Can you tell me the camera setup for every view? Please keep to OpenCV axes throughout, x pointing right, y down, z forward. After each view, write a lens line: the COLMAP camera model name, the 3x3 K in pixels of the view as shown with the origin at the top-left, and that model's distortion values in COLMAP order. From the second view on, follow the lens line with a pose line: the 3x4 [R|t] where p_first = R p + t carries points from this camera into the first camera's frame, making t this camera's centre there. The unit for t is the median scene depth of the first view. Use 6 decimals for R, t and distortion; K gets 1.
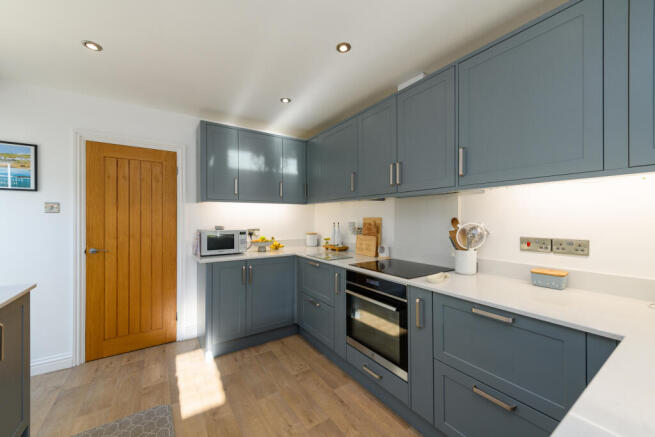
lens RADIAL K [[258.0, 0, 327.4], [0, 258.0, 217.8], [0, 0, 1]] dist [0.015227, -0.000035]
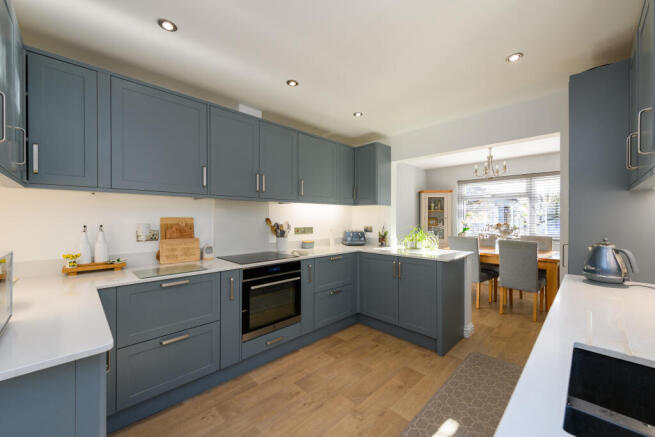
lens RADIAL K [[258.0, 0, 327.2], [0, 258.0, 219.1], [0, 0, 1]] dist [0.015227, -0.000035]
pose [[-0.187468, 0.003219, 0.982265, -1.024536], [0.002843, 0.999992, -0.002735, 0.010424], [-0.982267, 0.002279, -0.187476, 0.909052]]
